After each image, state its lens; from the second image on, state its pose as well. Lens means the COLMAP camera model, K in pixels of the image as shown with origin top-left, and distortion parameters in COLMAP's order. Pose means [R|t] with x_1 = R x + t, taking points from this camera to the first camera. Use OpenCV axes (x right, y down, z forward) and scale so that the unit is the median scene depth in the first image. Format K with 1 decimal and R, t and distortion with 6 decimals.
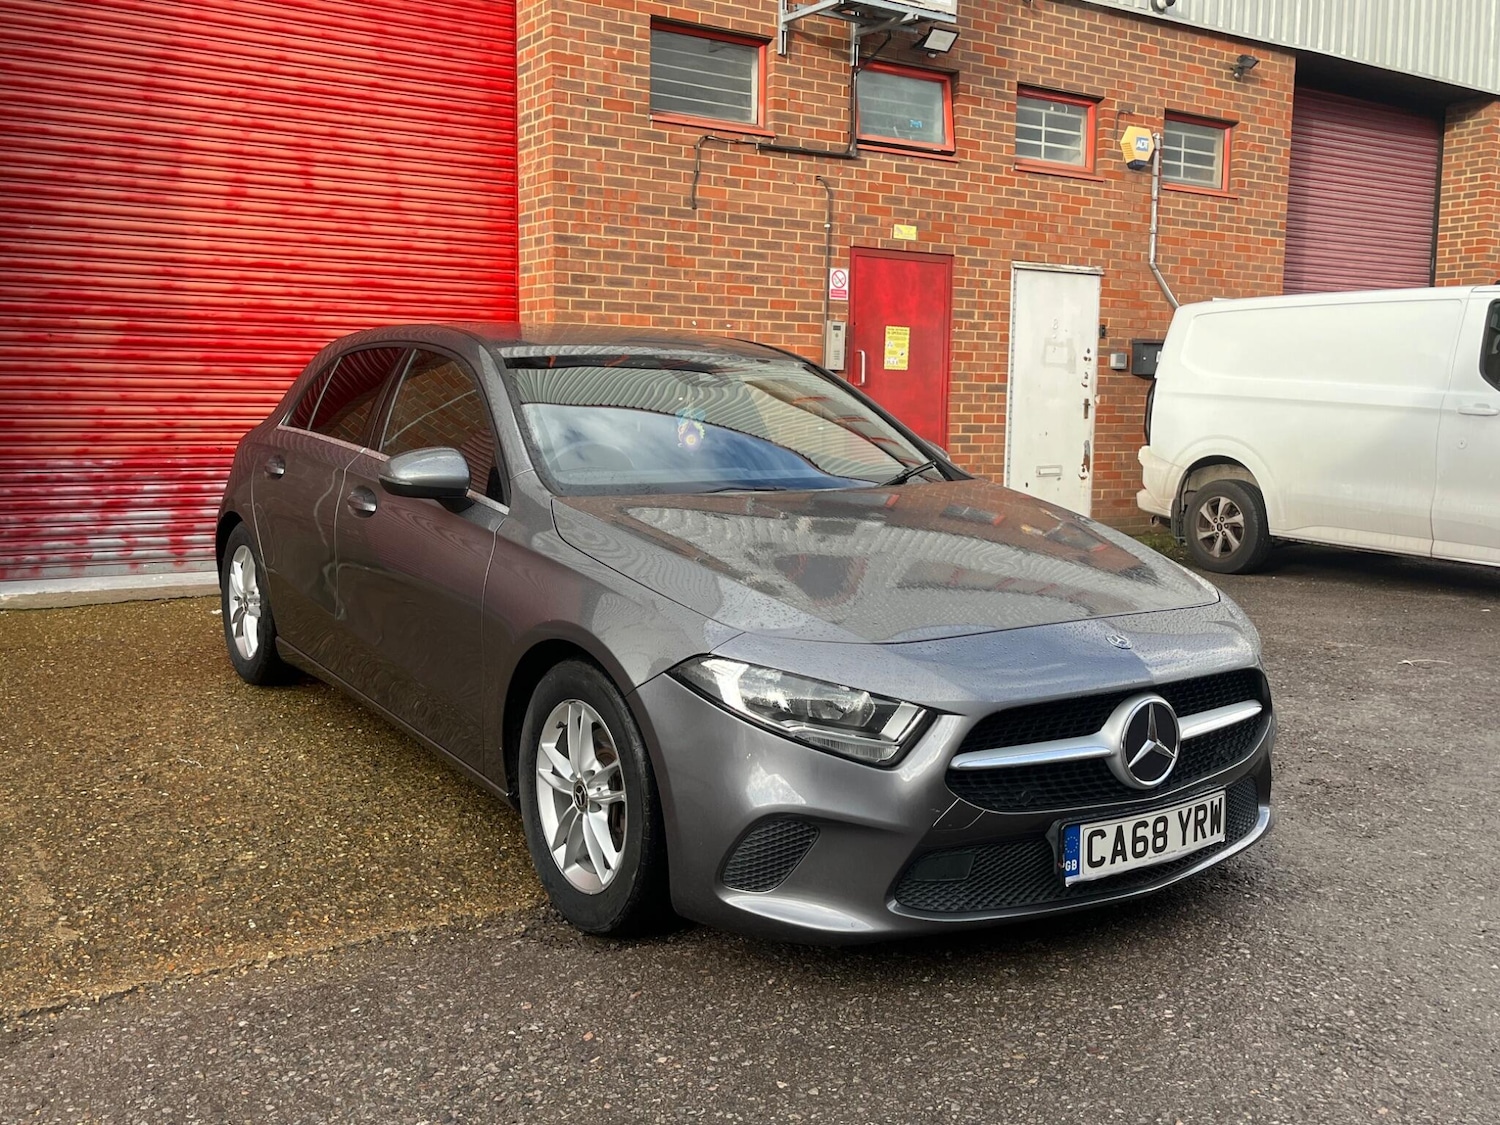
lens RADIAL K [[1416.8, 0, 750.0], [0, 1416.8, 562.5], [0, 0, 1]] dist [0.044274, -0.019538]
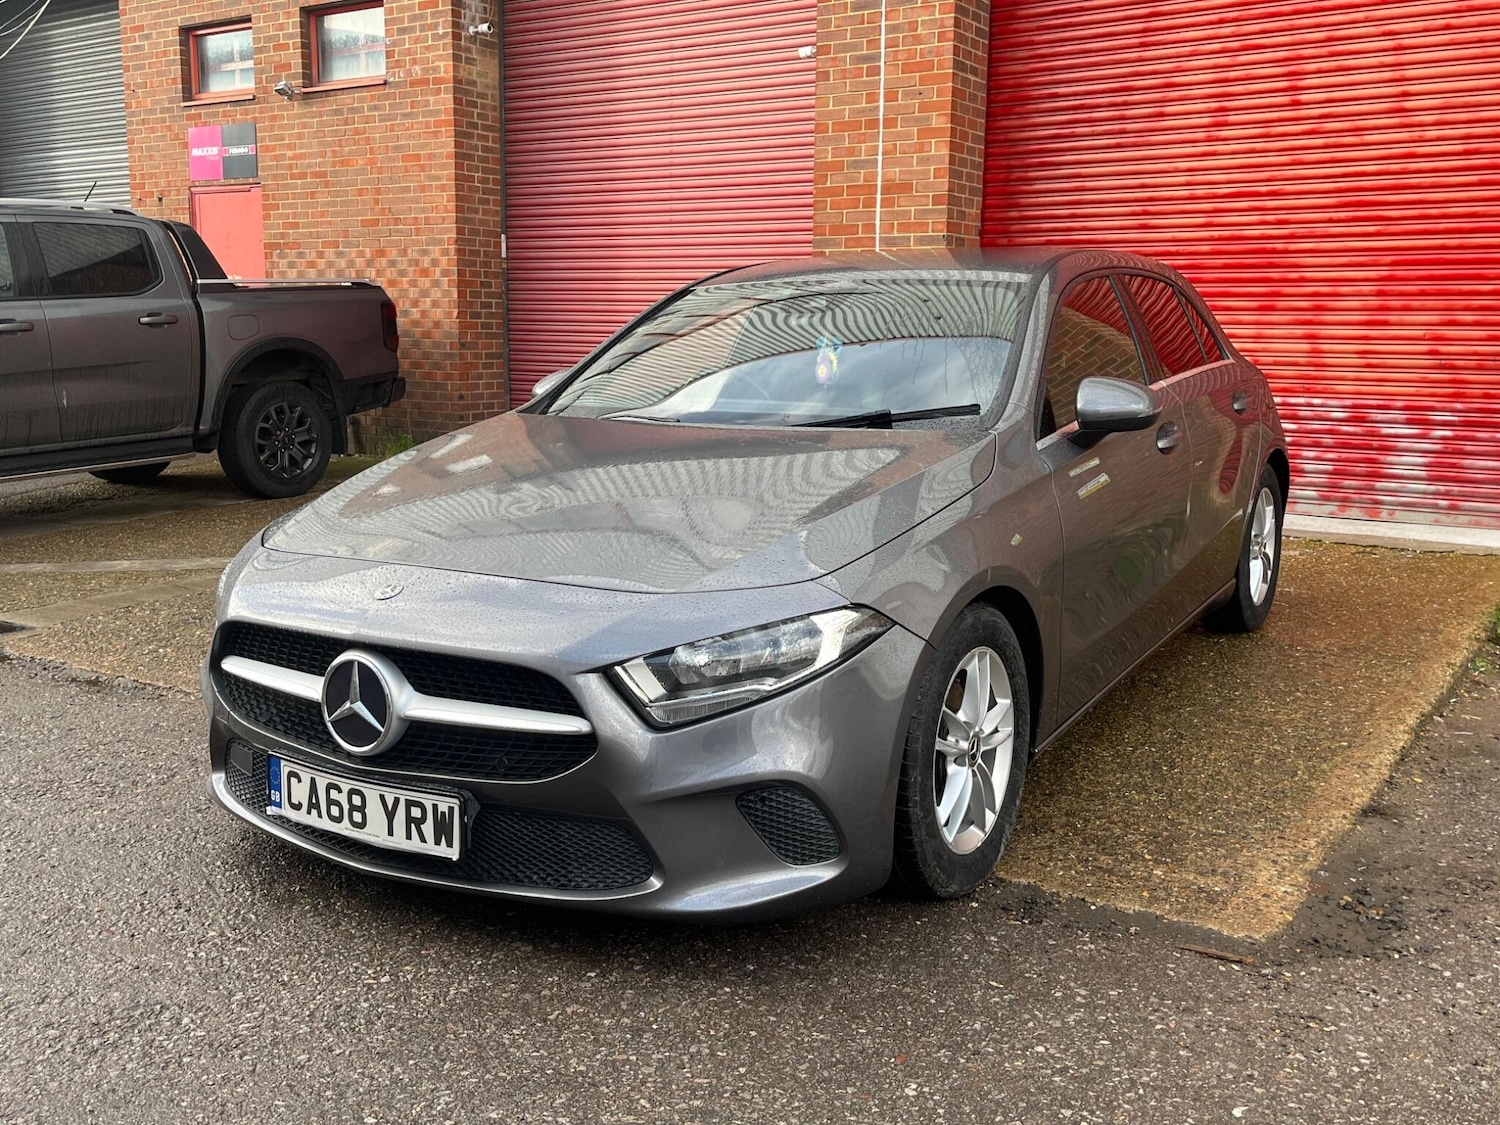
lens RADIAL K [[1417.9, 0, 739.9], [0, 1417.9, 542.3], [0, 0, 1]] dist [0.042749, -0.020161]
pose [[0.397725, 0.132512, -0.907885, 0.400013], [-0.108783, 0.989346, 0.096747, -0.029770], [0.911033, 0.060284, 0.407903, 0.287380]]
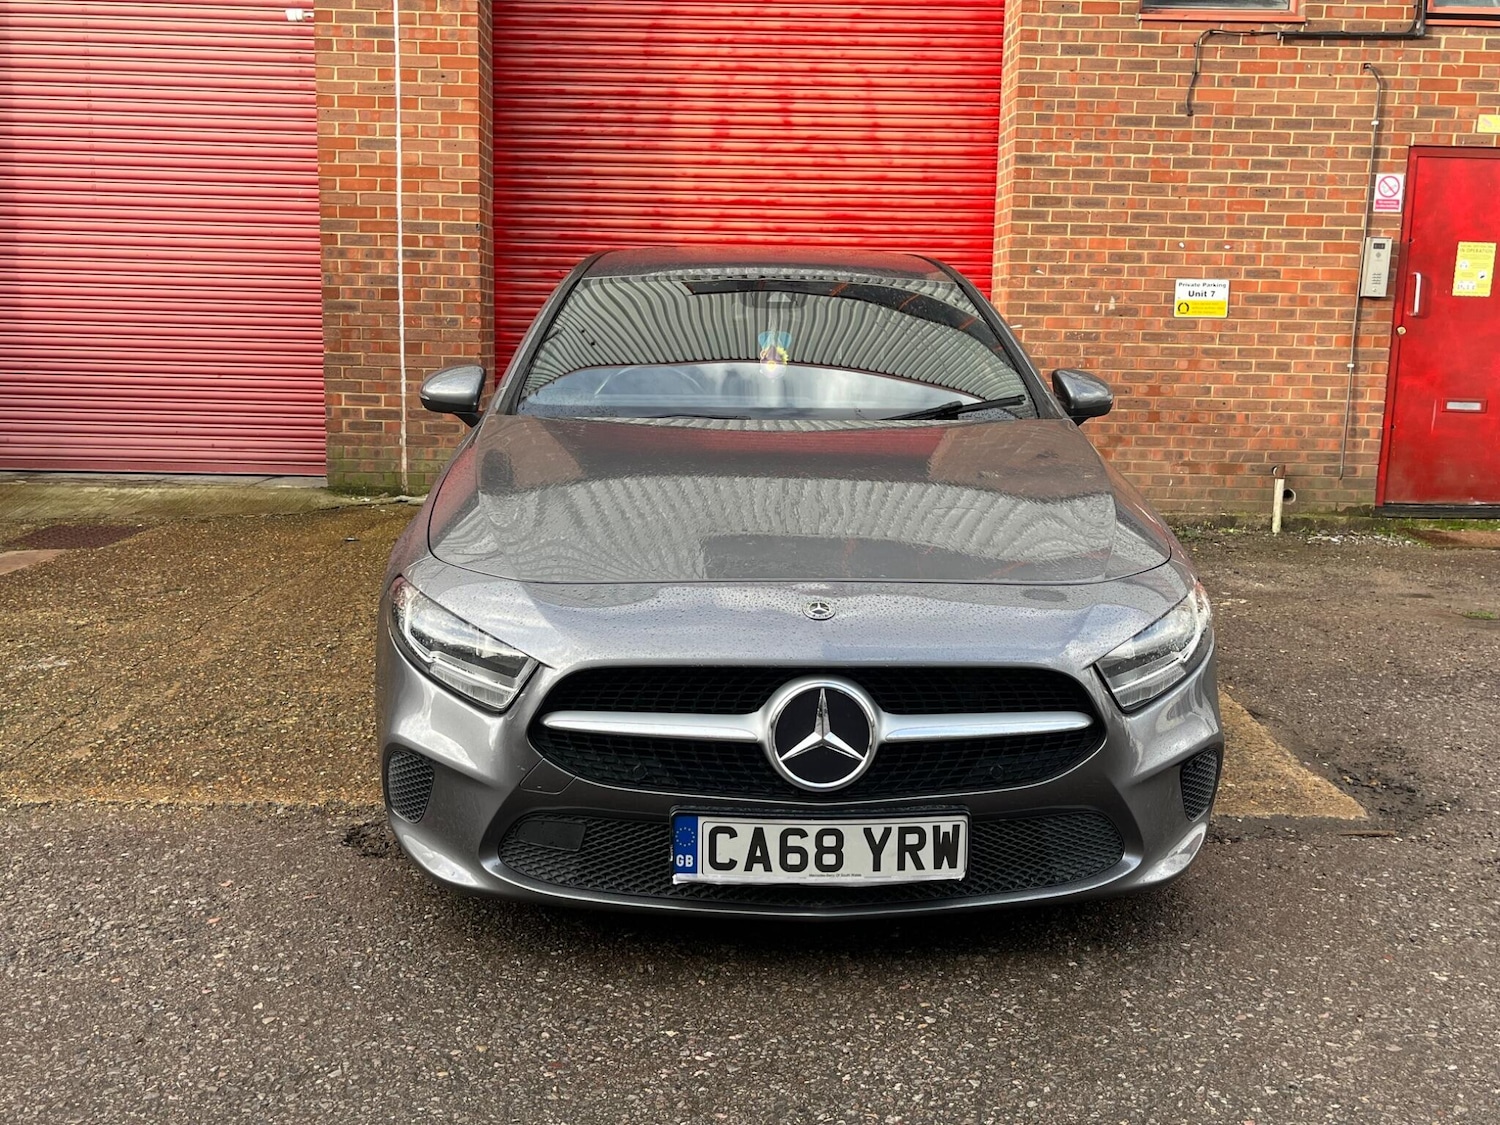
lens RADIAL K [[1417.9, 0, 739.9], [0, 1417.9, 542.3], [0, 0, 1]] dist [0.042749, -0.020161]
pose [[0.840541, 0.086869, -0.534739, 0.226645], [-0.071654, 0.996215, 0.049206, -0.007288], [0.536989, -0.003043, 0.843584, 0.097076]]
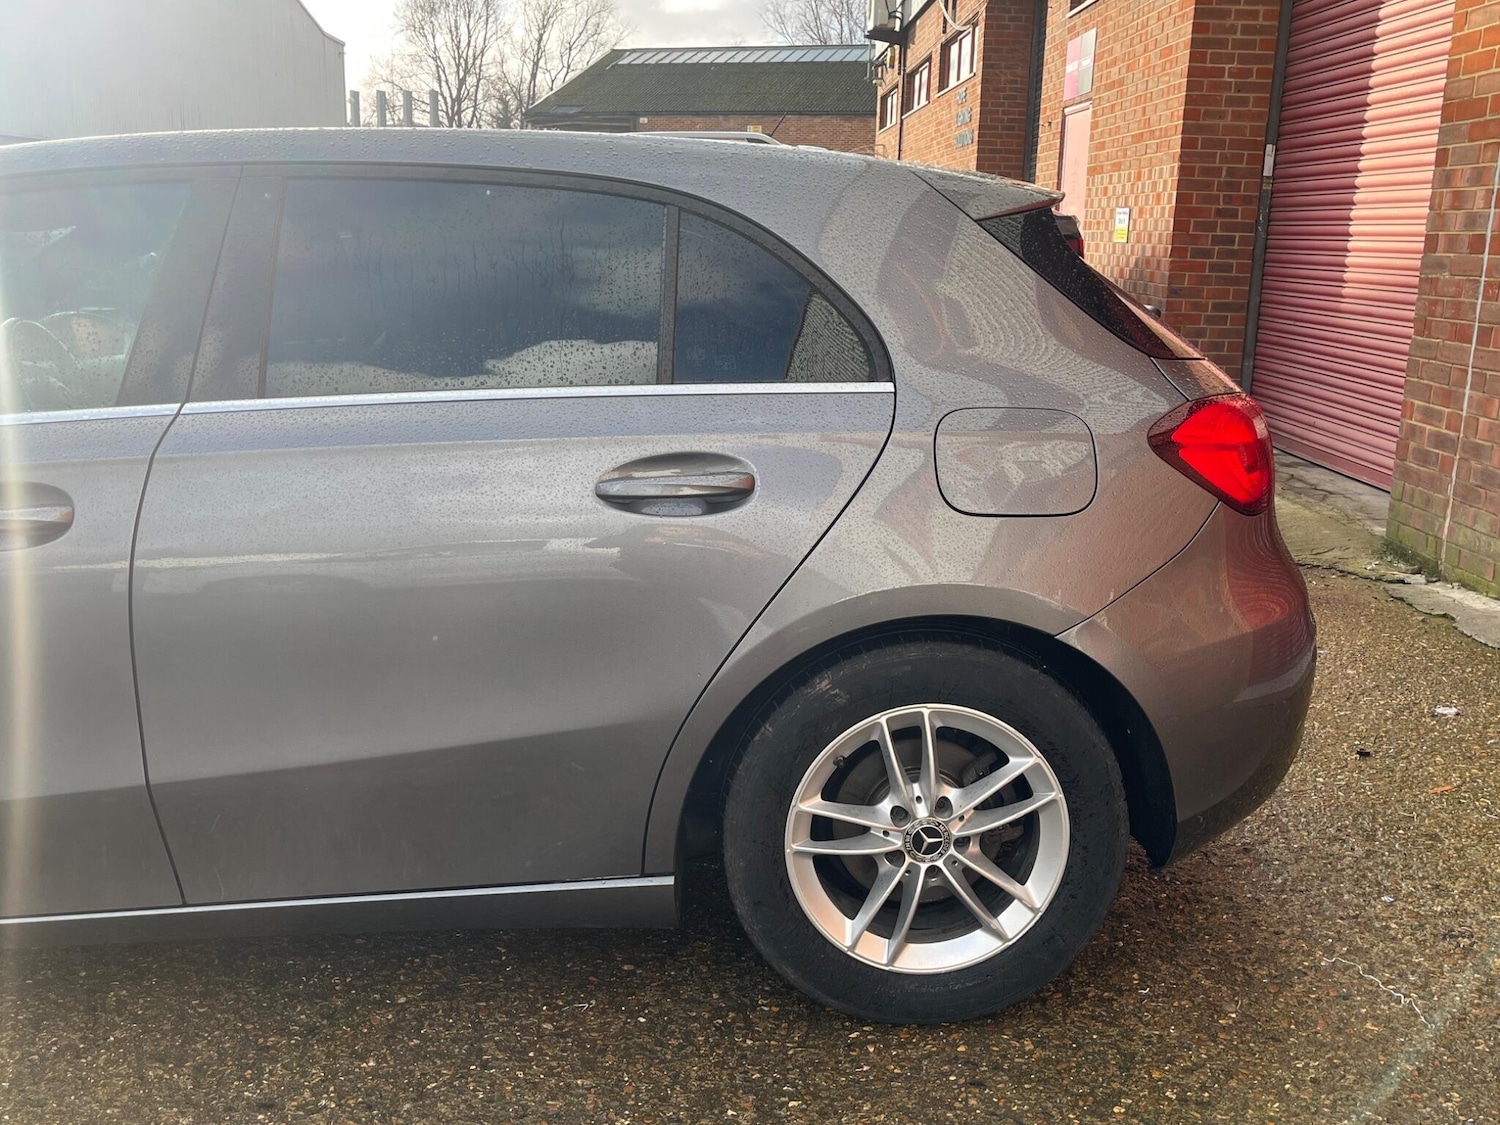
lens RADIAL K [[1415.1, 0, 750.6], [0, 1415.1, 573.9], [0, 0, 1]] dist [0.060624, -0.065201]
pose [[-0.529317, 0.172996, -0.830600, 0.166066], [-0.132429, 0.950145, 0.282288, -0.103175], [0.838025, 0.259415, -0.480018, 0.809864]]
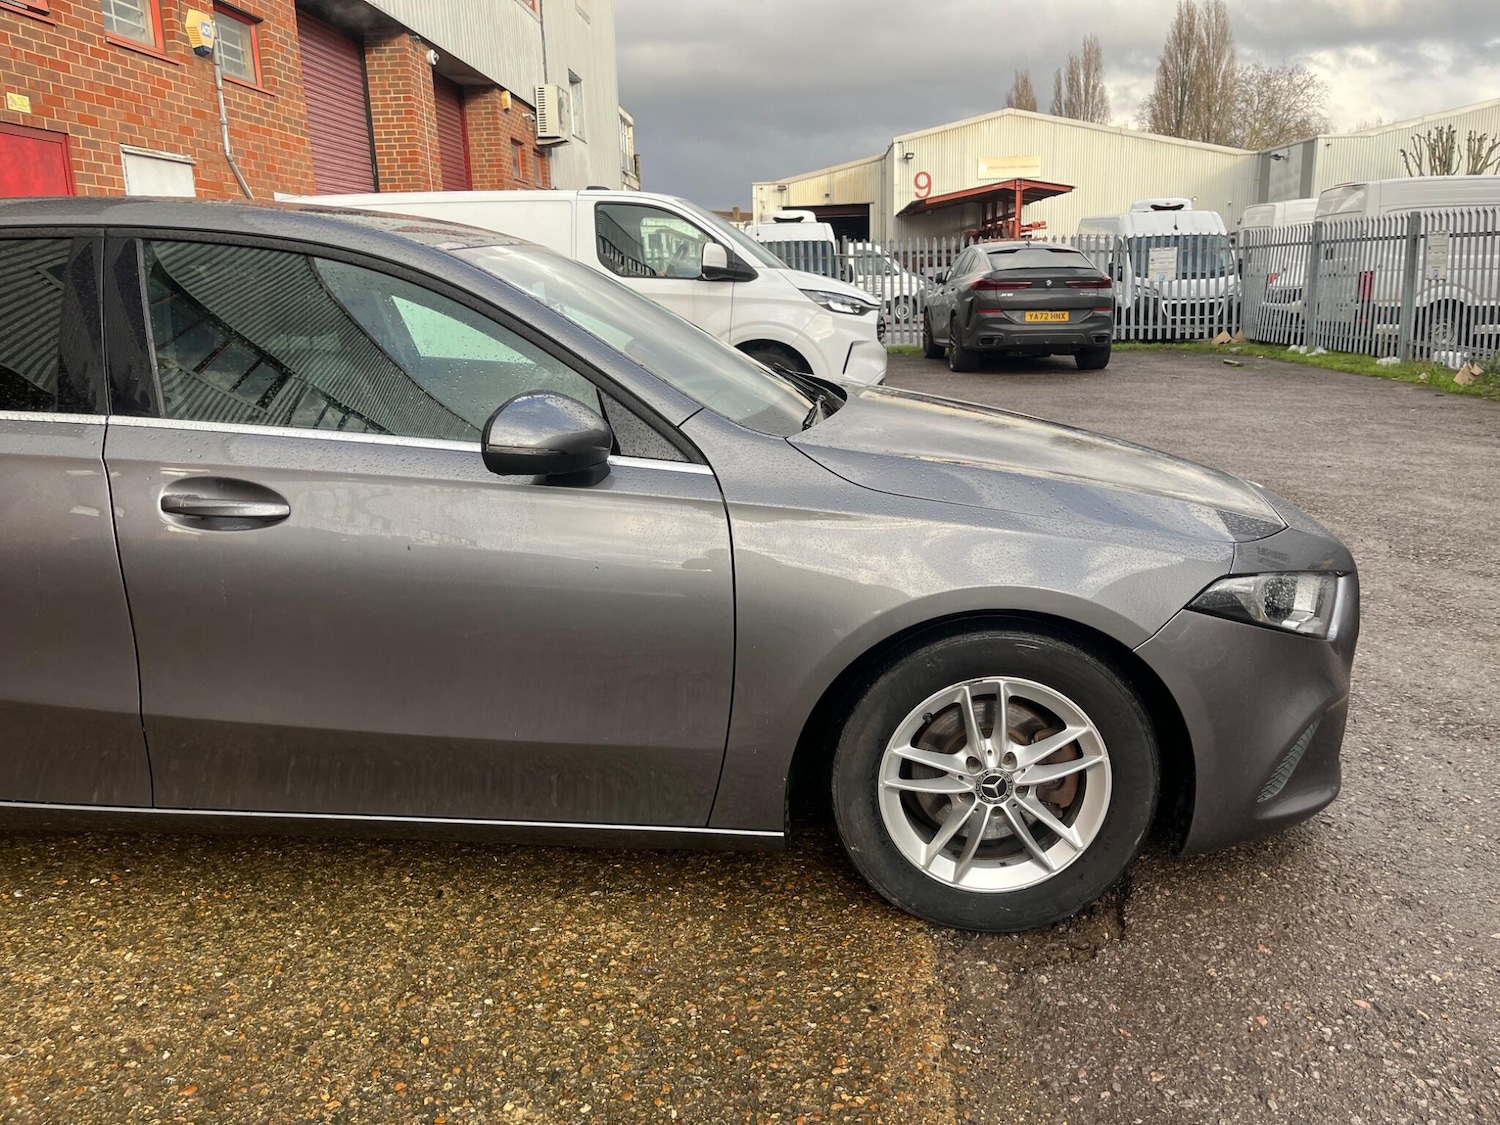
lens RADIAL K [[1138.4, 0, 753.8], [0, 1138.4, 558.1], [0, 0, 1]] dist [0.075802, -0.114097]
pose [[0.580274, -0.221482, 0.783727, -0.257613], [0.128449, 0.975156, 0.180477, -0.038308], [-0.804228, -0.004057, 0.594306, 0.265507]]
